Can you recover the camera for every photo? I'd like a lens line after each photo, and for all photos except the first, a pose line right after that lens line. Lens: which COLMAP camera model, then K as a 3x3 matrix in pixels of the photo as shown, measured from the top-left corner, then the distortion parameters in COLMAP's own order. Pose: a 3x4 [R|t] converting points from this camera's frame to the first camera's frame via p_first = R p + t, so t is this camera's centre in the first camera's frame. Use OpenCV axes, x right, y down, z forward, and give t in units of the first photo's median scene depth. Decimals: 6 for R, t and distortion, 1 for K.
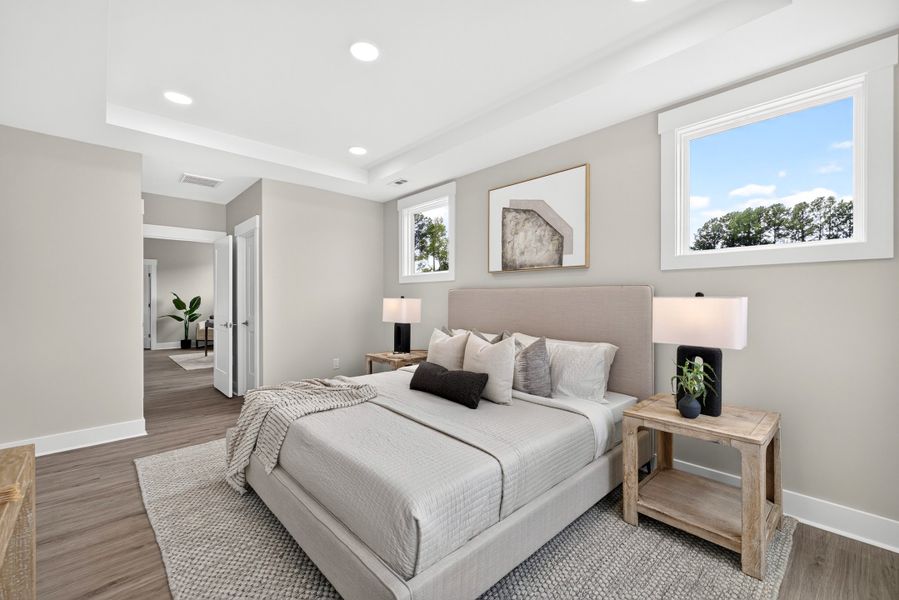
lens RADIAL K [[377.5, 0, 449.7], [0, 377.5, 295.3], [0, 0, 1]] dist [0.017546, -0.000251]
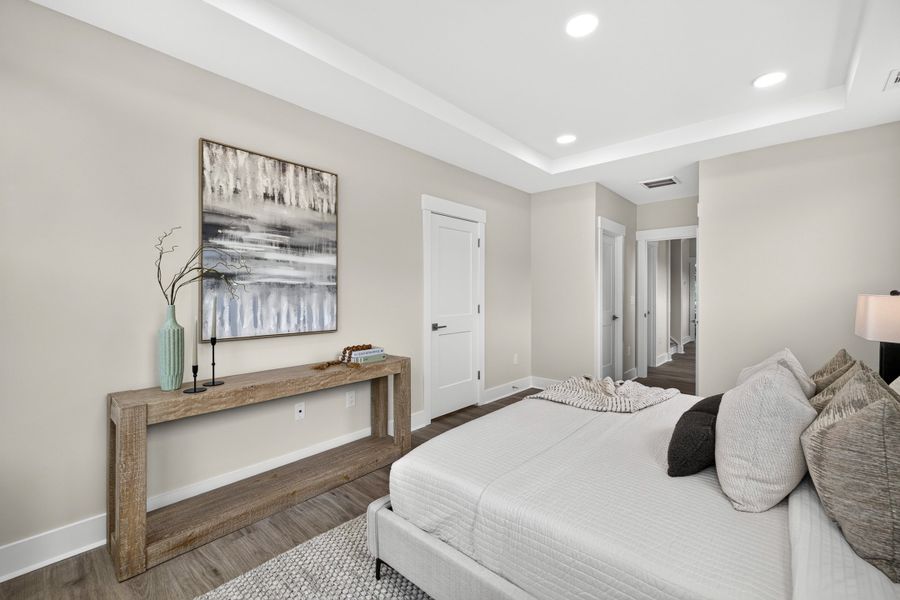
lens RADIAL K [[377.9, 0, 450.2], [0, 377.9, 295.3], [0, 0, 1]] dist [0.017546, -0.000251]
pose [[0.091341, 0.008014, -0.995787, 0.426004], [0.002892, 0.999961, 0.008313, 0.001284], [0.995816, -0.003639, 0.091314, 0.391601]]
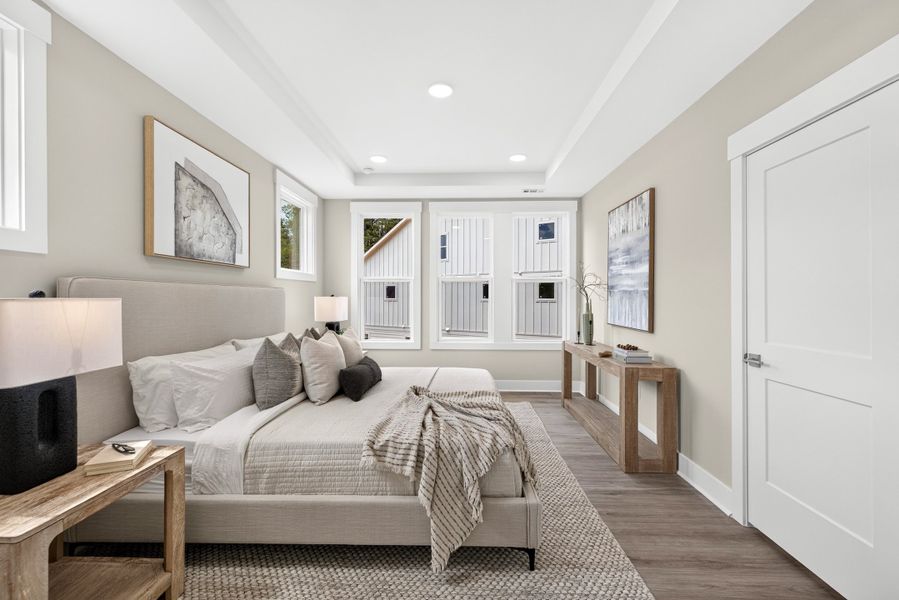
lens RADIAL K [[380.5, 0, 452.3], [0, 380.5, 294.1], [0, 0, 1]] dist [0.023865, 0.000135]
pose [[-0.709771, 0.005655, 0.704410, -0.707082], [-0.003620, 0.999925, -0.011675, 0.007122], [-0.704424, -0.010836, -0.709697, 1.181886]]
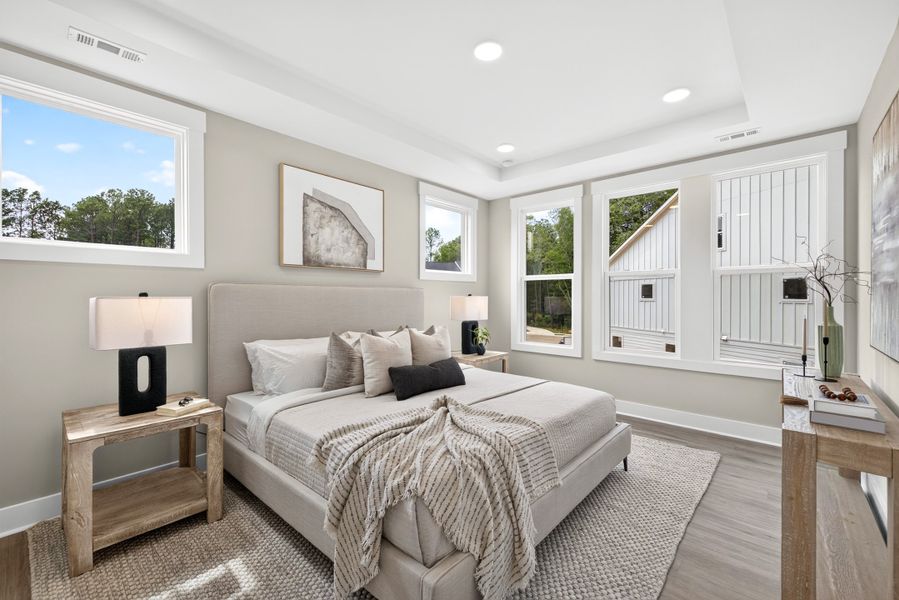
lens RADIAL K [[377.5, 0, 449.7], [0, 377.5, 295.3], [0, 0, 1]] dist [0.017546, -0.000251]
pose [[-0.091537, 0.003617, 0.995795, -0.785971], [-0.005870, 0.999974, -0.004172, 0.005503], [-0.995784, -0.006227, -0.091514, 0.774639]]
